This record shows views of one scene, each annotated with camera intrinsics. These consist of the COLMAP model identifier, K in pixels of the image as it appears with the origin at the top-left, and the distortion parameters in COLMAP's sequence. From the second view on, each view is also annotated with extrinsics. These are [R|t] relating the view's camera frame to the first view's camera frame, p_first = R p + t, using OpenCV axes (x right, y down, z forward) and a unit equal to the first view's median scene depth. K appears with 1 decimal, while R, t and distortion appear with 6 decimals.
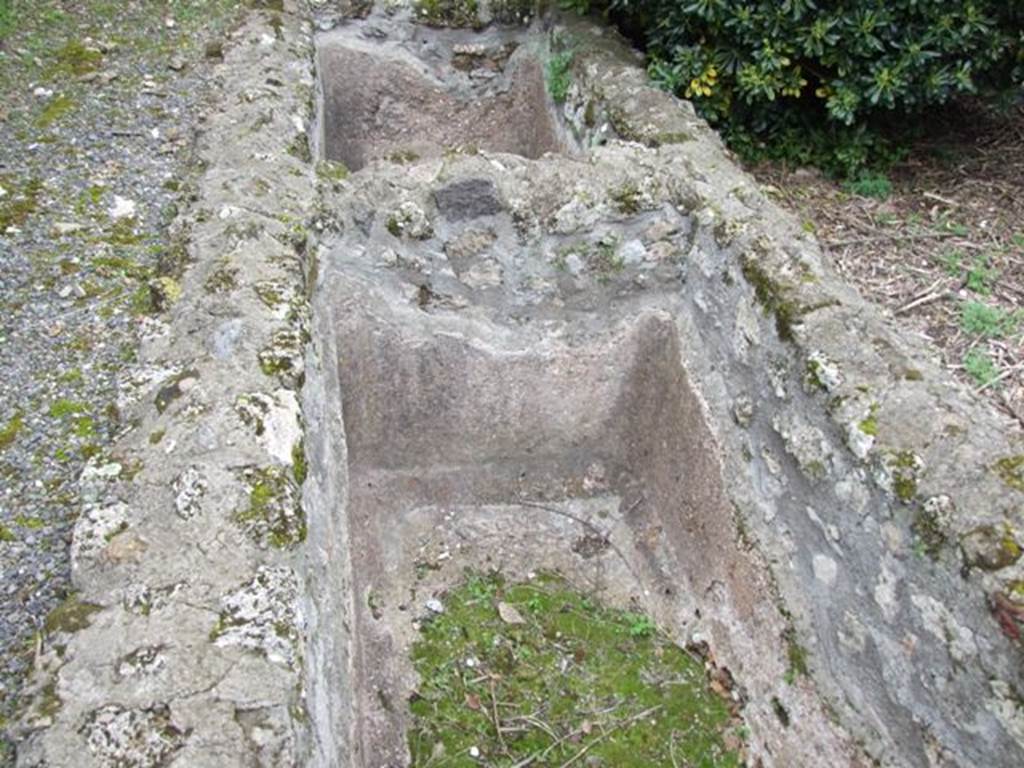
lens RADIAL K [[892.0, 0, 513.7], [0, 892.0, 359.7], [0, 0, 1]] dist [-0.045885, 0.046549]
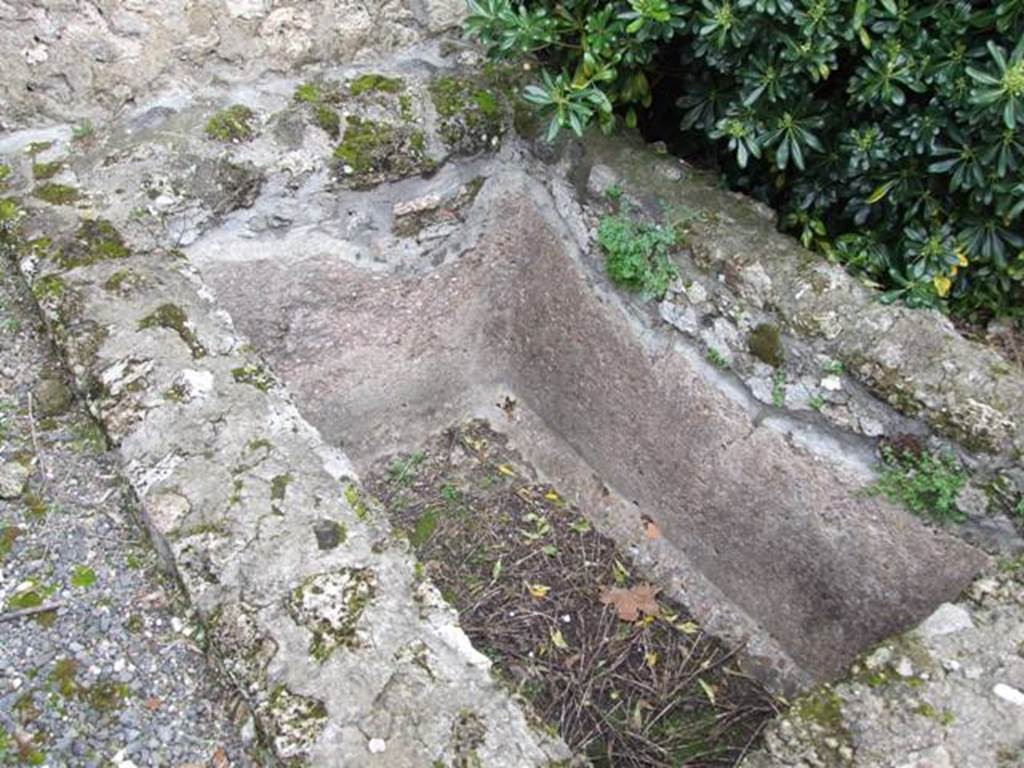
lens RADIAL K [[892.0, 0, 512.7], [0, 892.0, 377.5], [0, 0, 1]] dist [-0.045885, 0.046549]
pose [[0.896931, -0.293788, 0.330461, -0.282559], [0.245604, 0.952480, 0.180166, -0.406096], [-0.367688, -0.080434, 0.926464, 0.482483]]
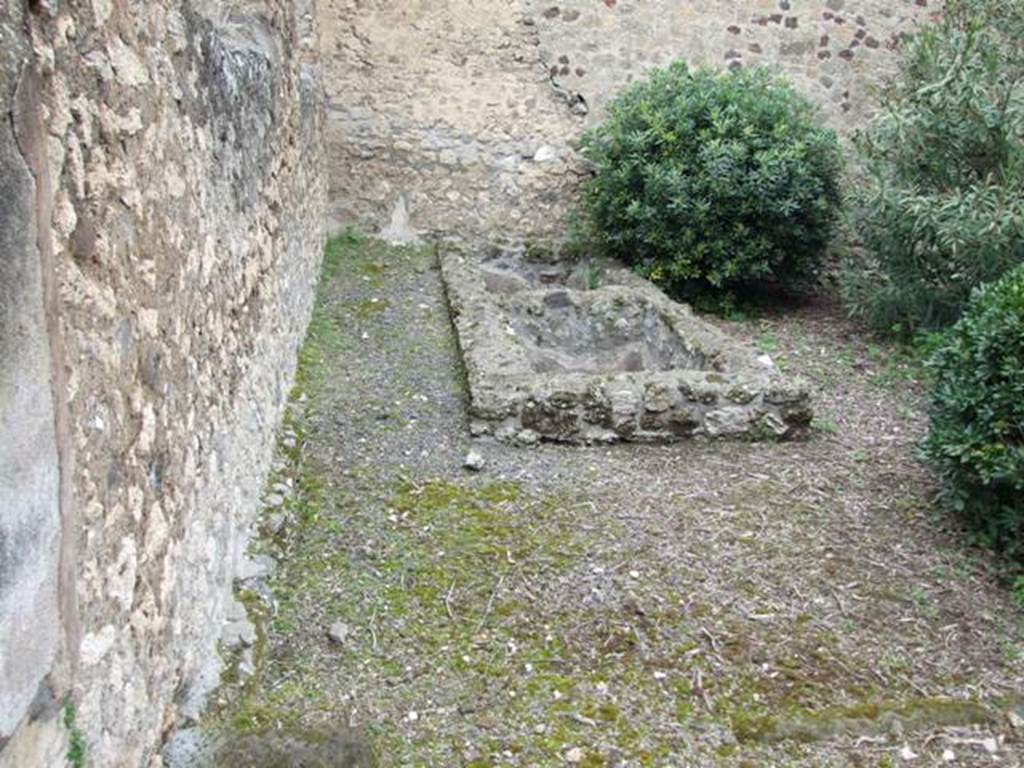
lens RADIAL K [[892.0, 0, 513.2], [0, 892.0, 367.0], [0, 0, 1]] dist [-0.045885, 0.046549]
pose [[0.998848, 0.000656, -0.047988, -0.040441], [-0.016130, 0.946328, -0.322804, 0.612005], [0.045201, 0.323206, 0.945249, -1.020612]]
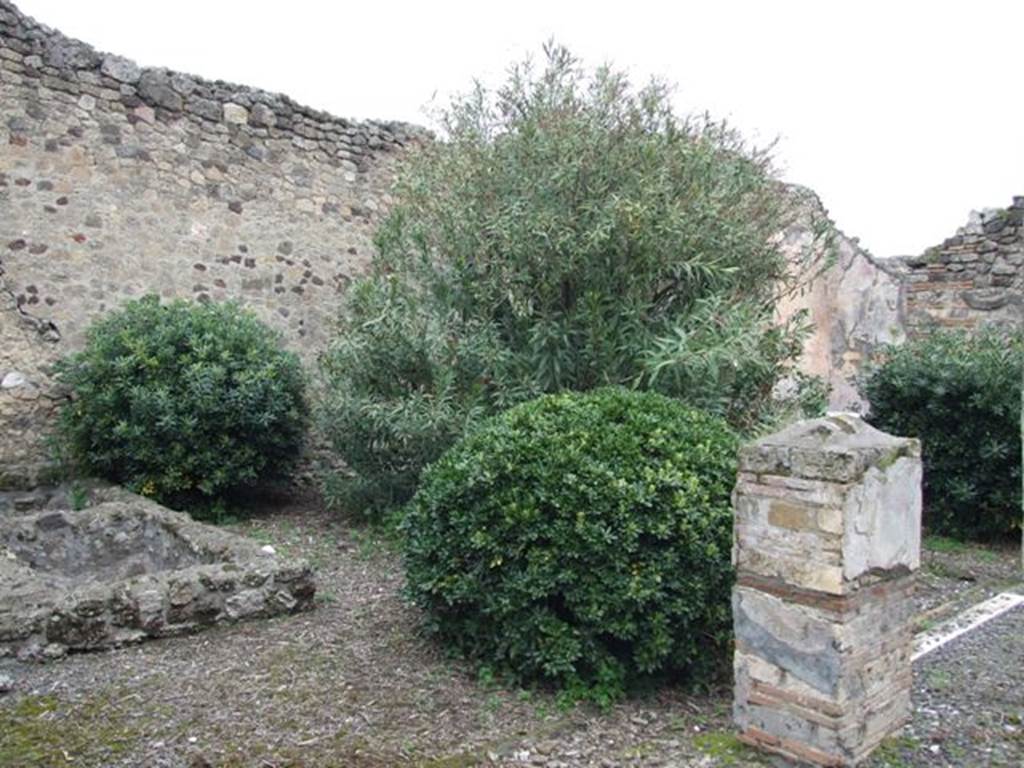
lens RADIAL K [[892.0, 0, 522.3], [0, 892.0, 375.9], [0, 0, 1]] dist [-0.045885, 0.046549]
pose [[0.847835, -0.037299, 0.528947, -0.169747], [0.309935, 0.844246, -0.437253, 0.734585], [-0.430252, 0.534657, 0.727341, -1.239407]]
